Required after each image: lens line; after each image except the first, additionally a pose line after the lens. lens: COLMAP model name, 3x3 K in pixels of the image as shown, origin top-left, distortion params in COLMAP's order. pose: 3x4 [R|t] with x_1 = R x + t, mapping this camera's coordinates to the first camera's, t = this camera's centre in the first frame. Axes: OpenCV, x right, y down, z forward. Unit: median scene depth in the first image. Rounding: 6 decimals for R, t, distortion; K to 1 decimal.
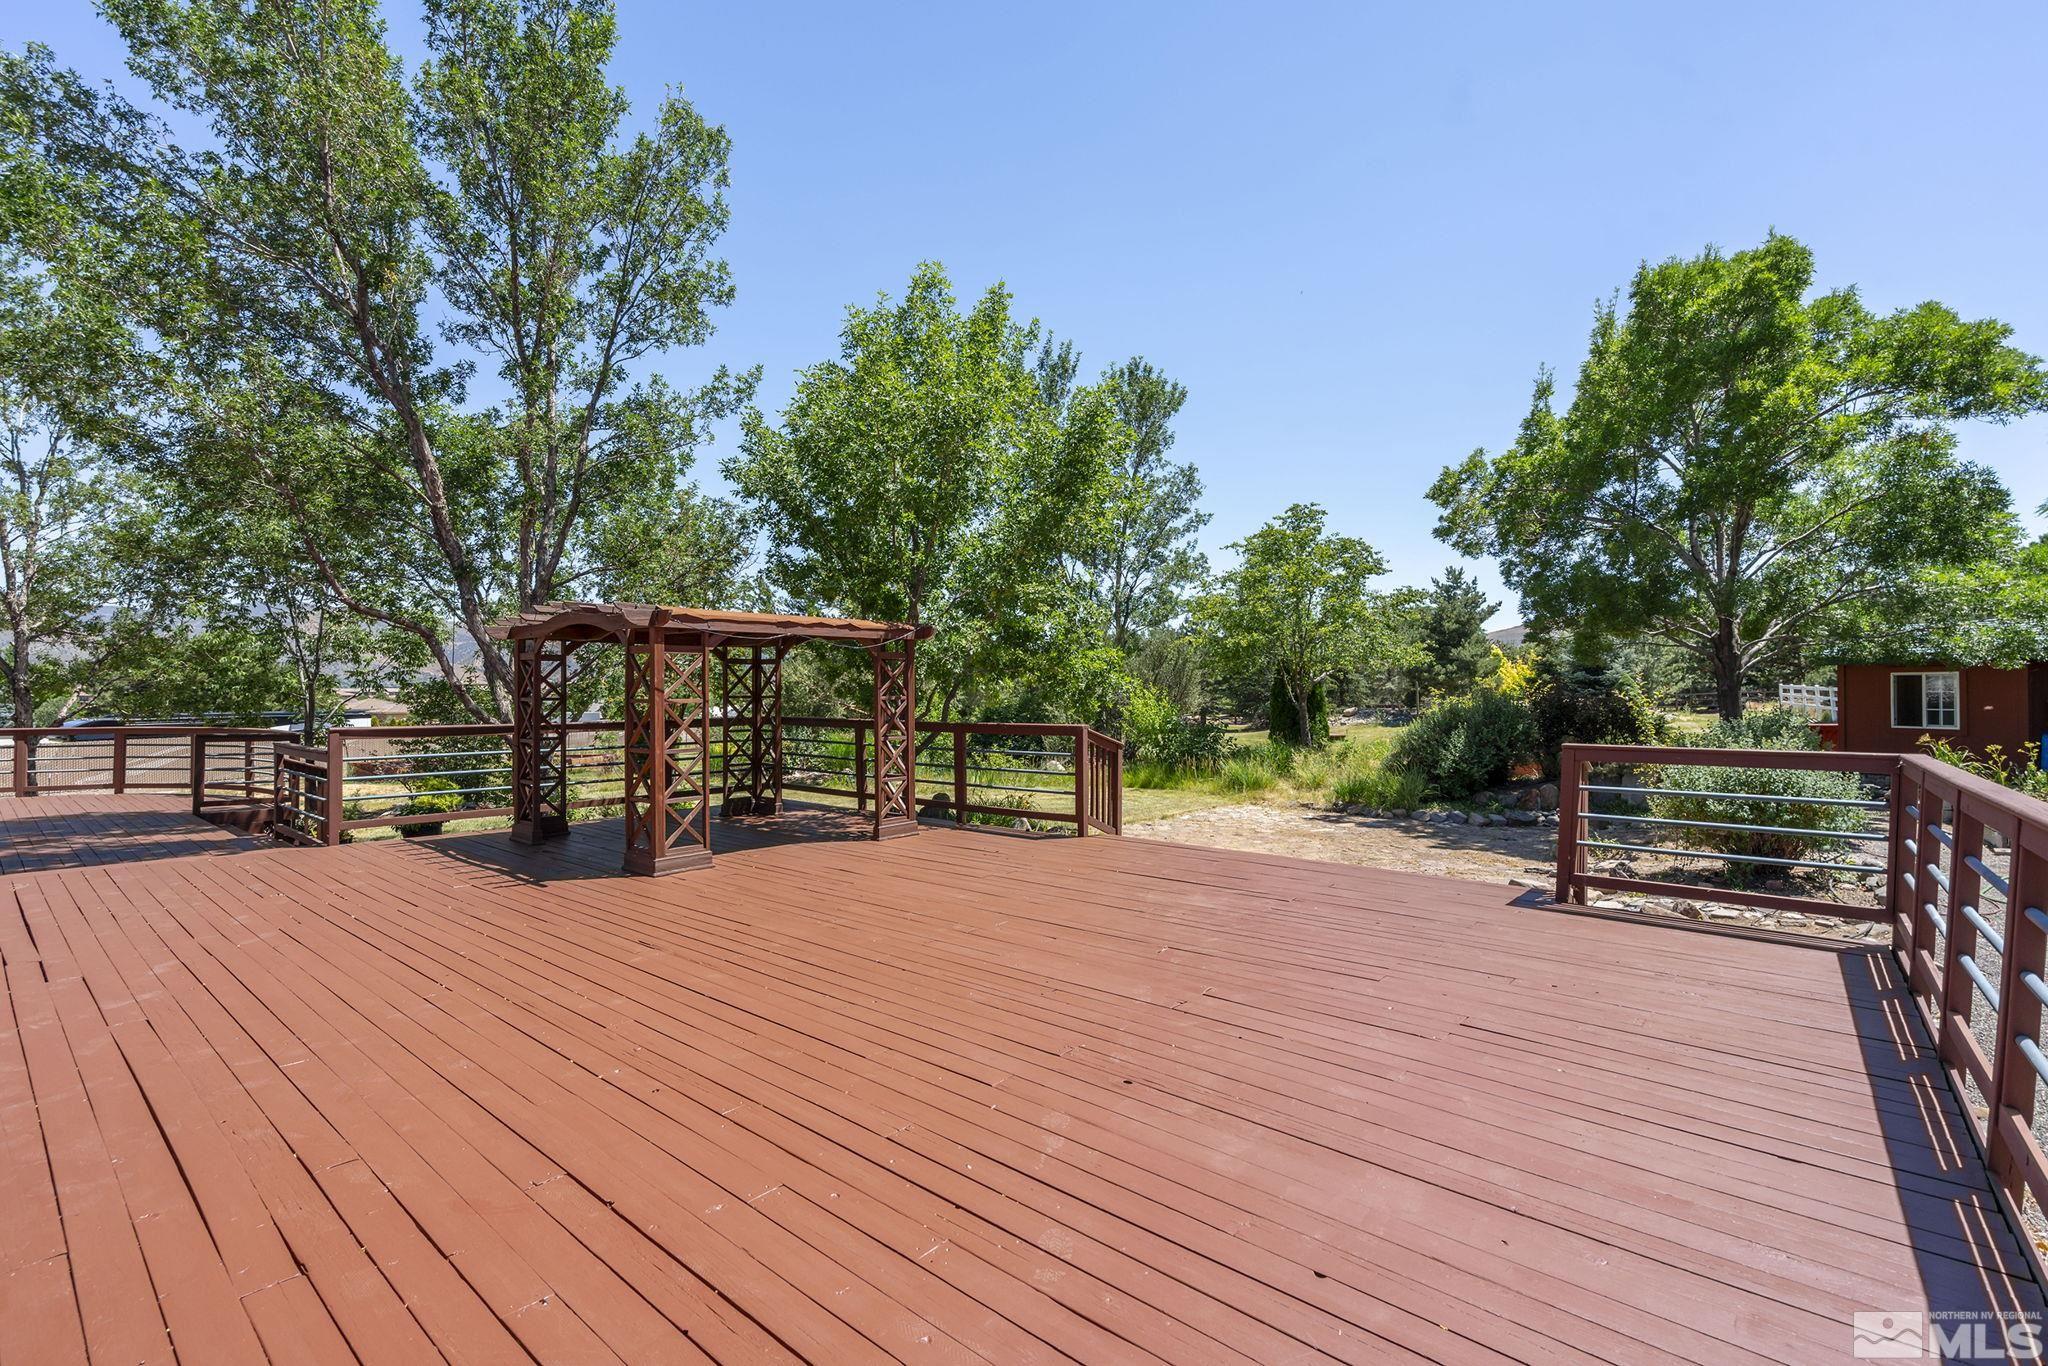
lens RADIAL K [[924.7, 0, 1019.1], [0, 924.7, 685.1], [0, 0, 1]] dist [-0.006030, 0.002913]
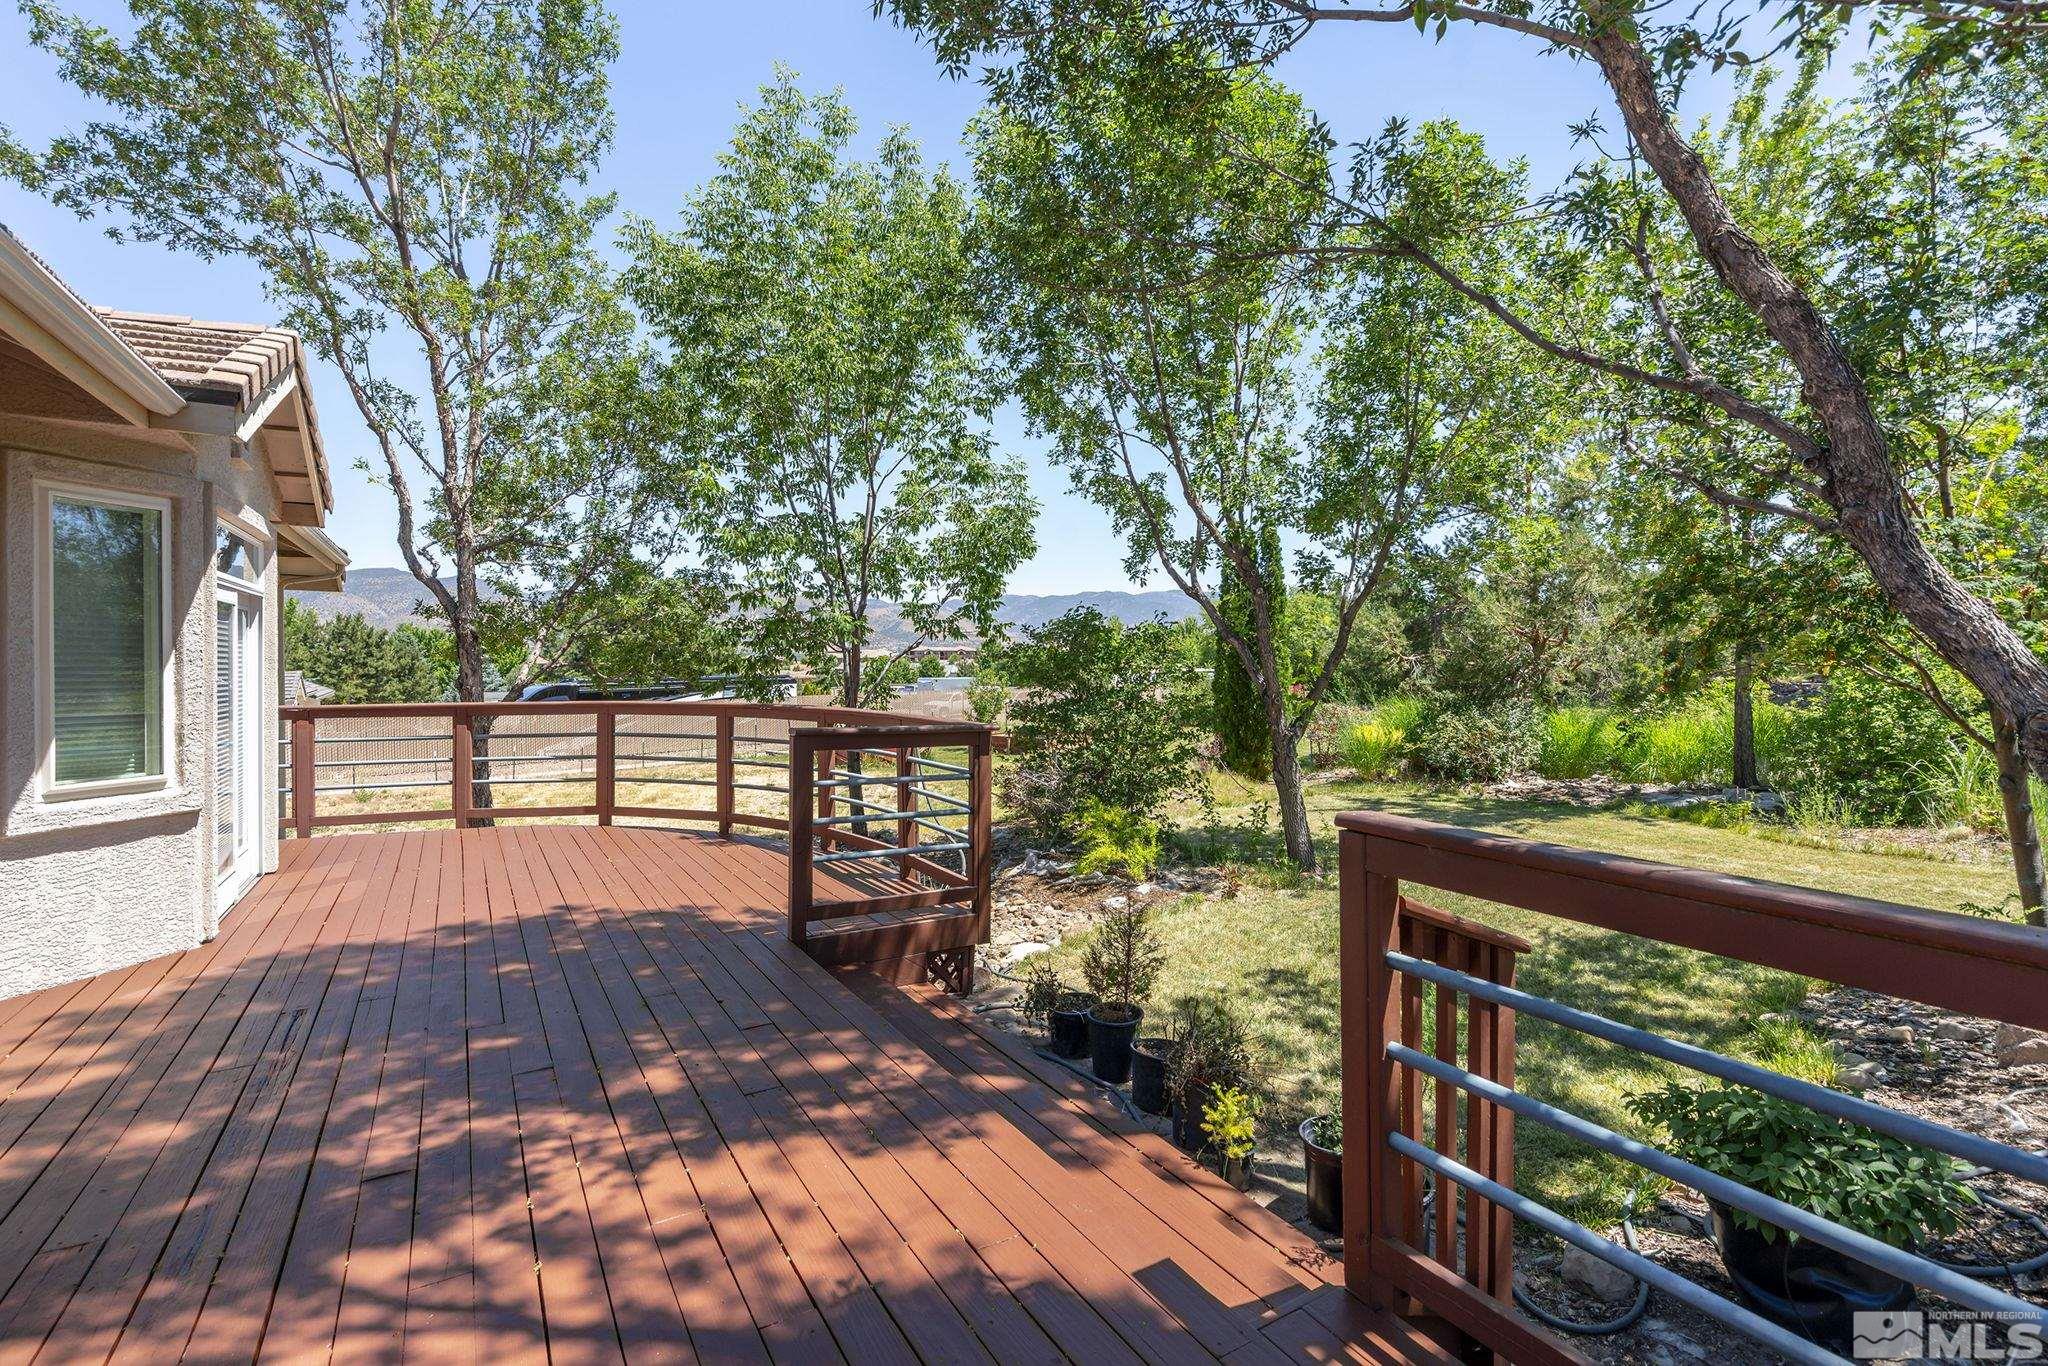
lens RADIAL K [[924.7, 0, 1008.0], [0, 924.7, 672.0], [0, 0, 1]] dist [-0.006030, 0.002913]
pose [[0.948116, -0.000297, -0.317925, -0.582022], [0.007147, 0.999767, 0.020379, 0.019326], [0.317845, -0.021594, 0.947897, 0.565231]]
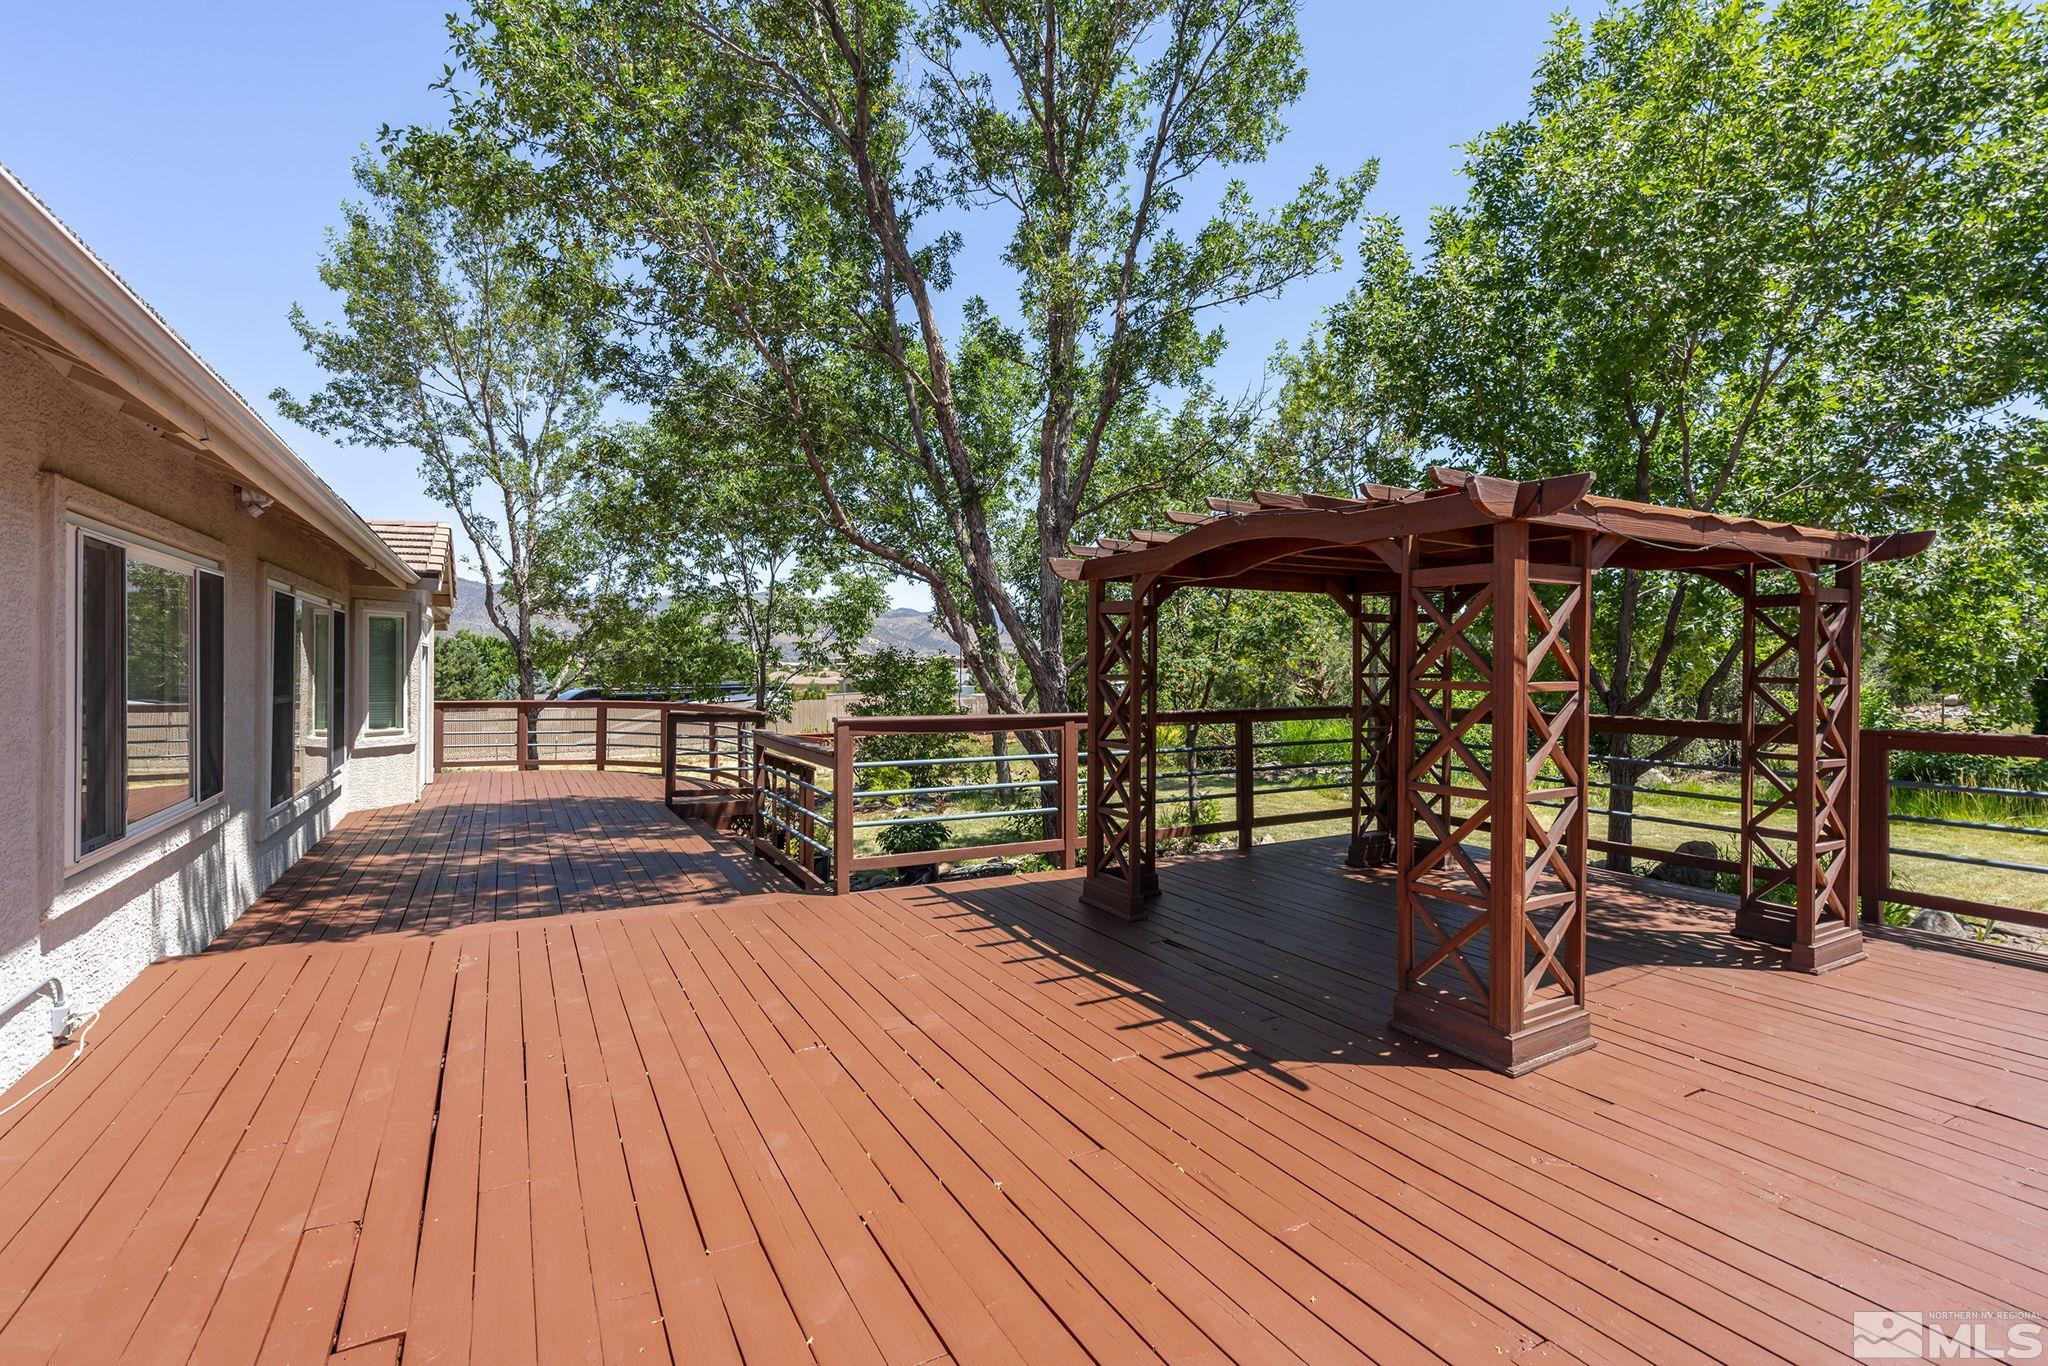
lens RADIAL K [[924.7, 0, 1019.5], [0, 924.7, 679.6], [0, 0, 1]] dist [-0.006030, 0.002913]
pose [[0.937908, 0.010015, -0.346740, -0.235842], [-0.003095, 0.999785, 0.020505, 0.002711], [0.346871, -0.018159, 0.937737, 0.251650]]
